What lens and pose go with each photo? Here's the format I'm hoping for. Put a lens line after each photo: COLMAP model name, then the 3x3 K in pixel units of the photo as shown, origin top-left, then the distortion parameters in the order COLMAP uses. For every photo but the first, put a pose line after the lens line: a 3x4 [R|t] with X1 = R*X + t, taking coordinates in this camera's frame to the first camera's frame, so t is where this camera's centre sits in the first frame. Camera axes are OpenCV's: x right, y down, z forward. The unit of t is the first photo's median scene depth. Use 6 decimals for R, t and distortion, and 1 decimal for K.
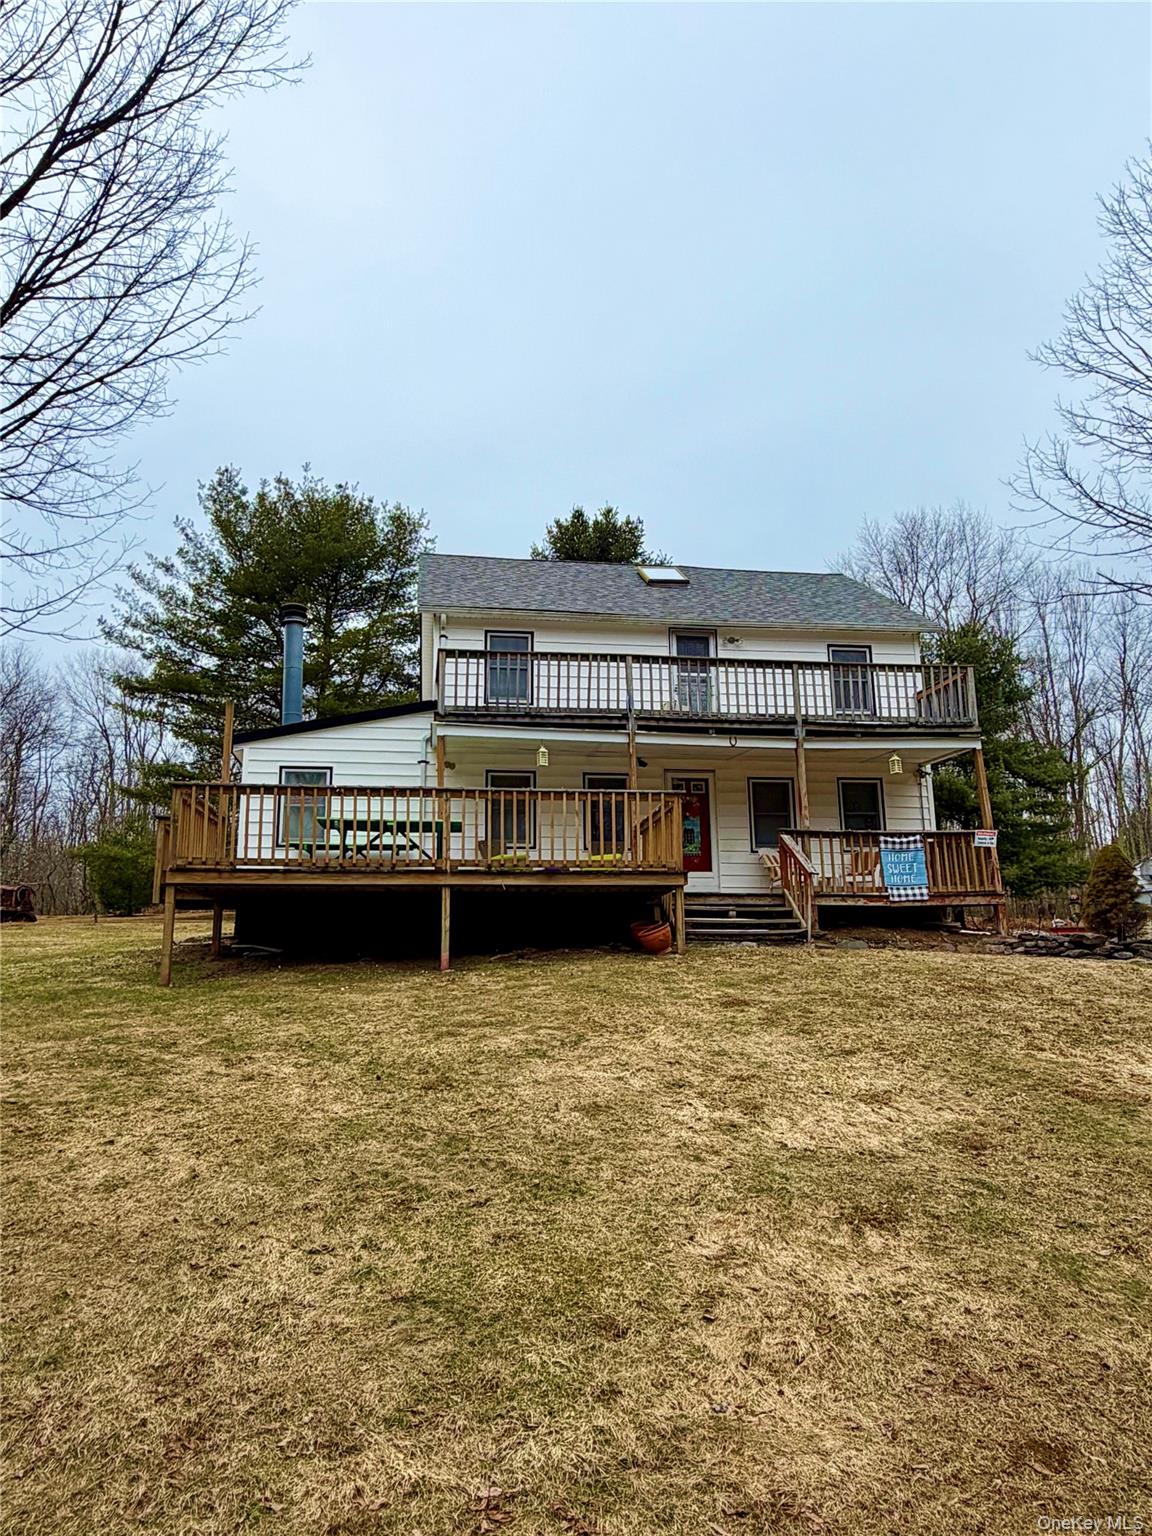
lens RADIAL K [[1028.8, 0, 576.0], [0, 1028.8, 768.0], [0, 0, 1]] dist [-0.000899, -0.000251]
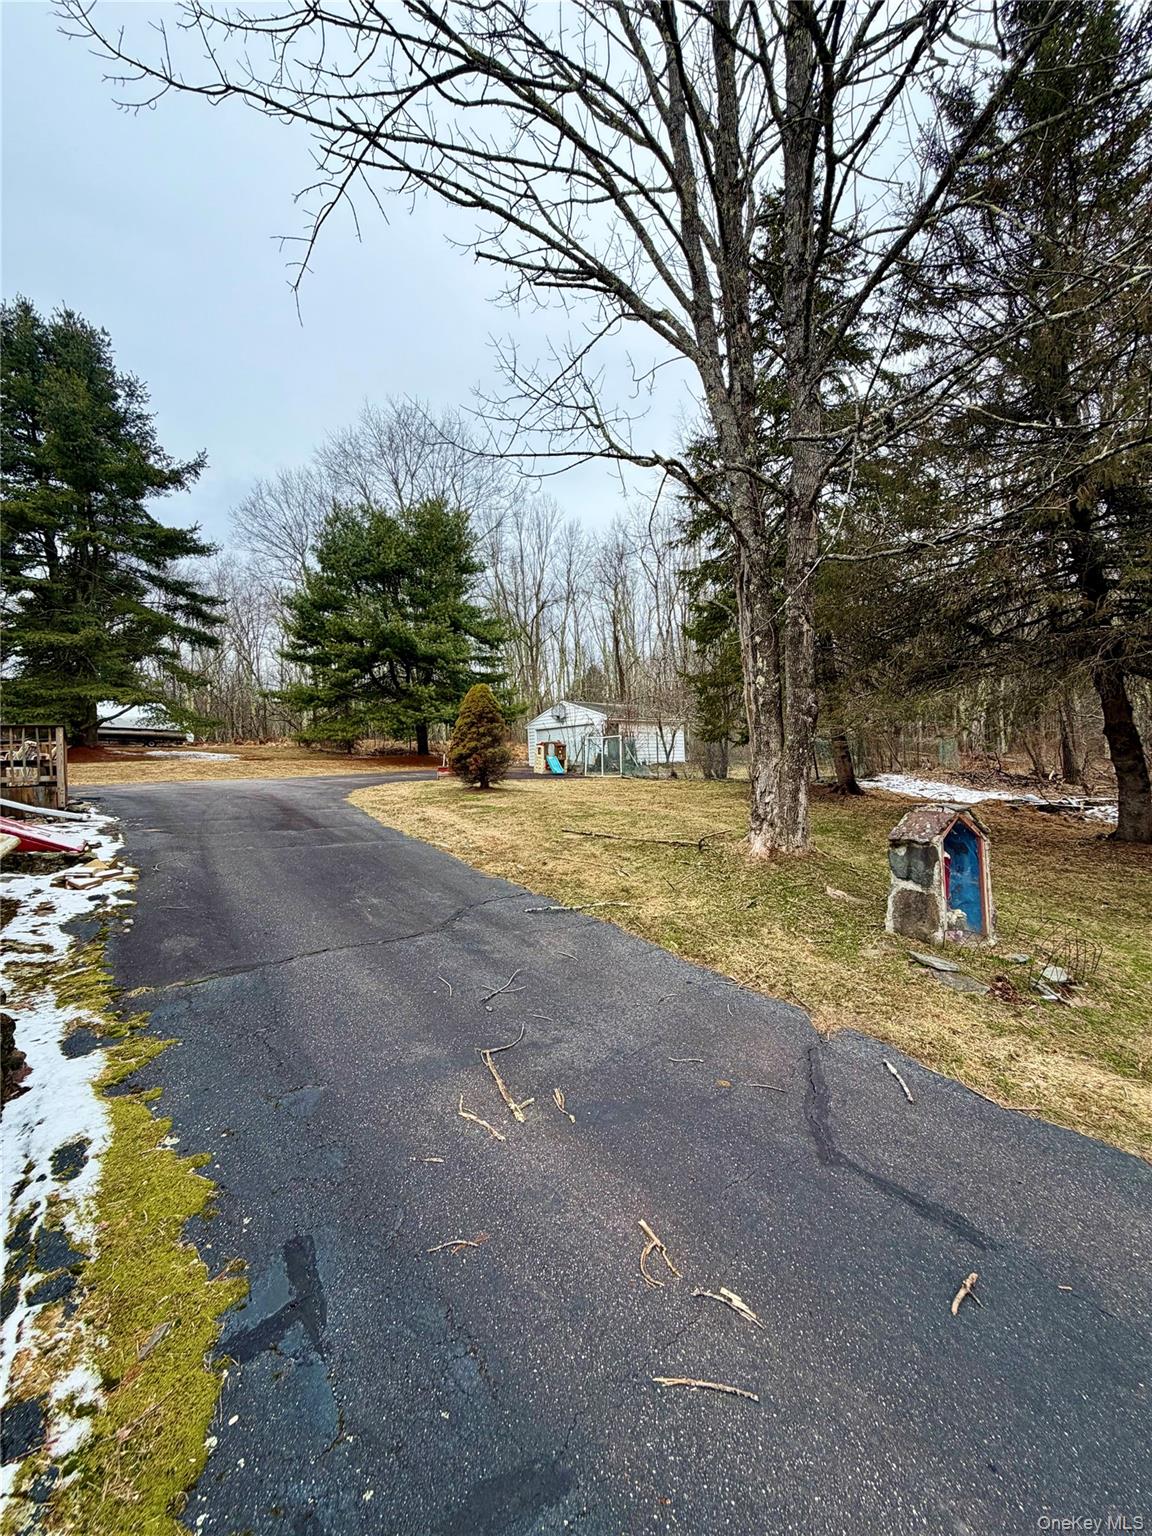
lens RADIAL K [[608.9, 0, 575.2], [0, 608.9, 762.9], [0, 0, 1]] dist [-0.000280, -0.000246]
pose [[0.892101, -0.022005, 0.451300, 0.221458], [-0.061292, 0.983688, 0.169122, 0.029696], [-0.447660, -0.178535, 0.876200, 0.298916]]
